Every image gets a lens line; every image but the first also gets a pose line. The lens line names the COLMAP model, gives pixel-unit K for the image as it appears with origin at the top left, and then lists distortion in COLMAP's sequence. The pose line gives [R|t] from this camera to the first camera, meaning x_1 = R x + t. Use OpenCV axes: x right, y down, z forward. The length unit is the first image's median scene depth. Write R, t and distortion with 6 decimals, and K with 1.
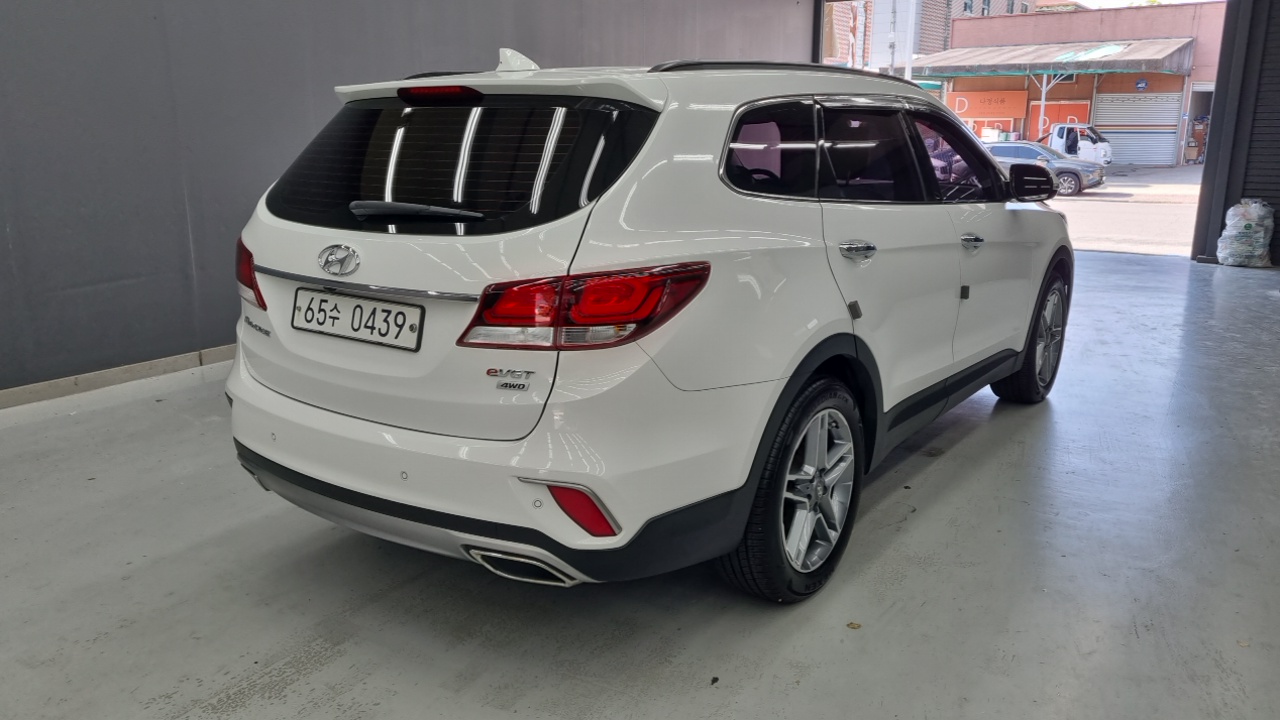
lens RADIAL K [[989.8, 0, 640.6], [0, 989.8, 361.6], [0, 0, 1]] dist [0.046600, -0.013394]
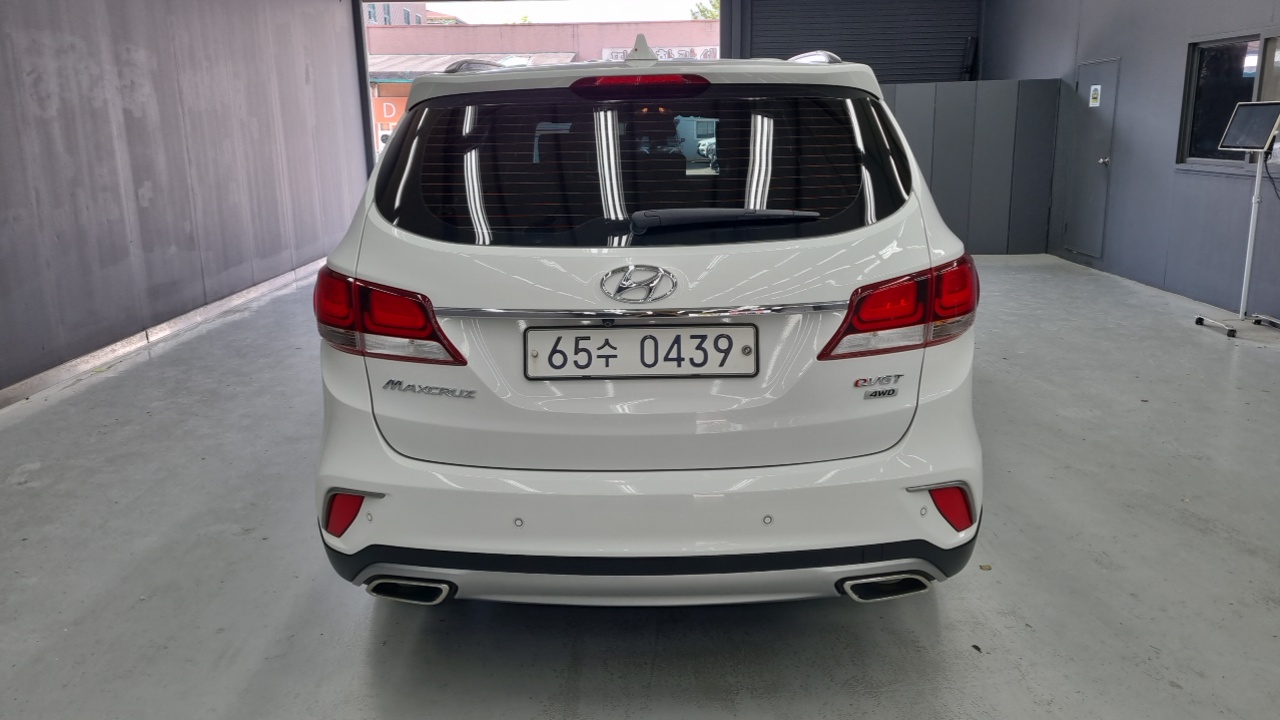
lens RADIAL K [[989.8, 0, 589.9], [0, 989.8, 337.1], [0, 0, 1]] dist [0.046600, -0.013394]
pose [[0.821898, -0.135597, 0.553261, -0.808137], [0.151780, 0.988273, 0.016737, -0.079397], [-0.549042, 0.070218, 0.832840, 0.344472]]
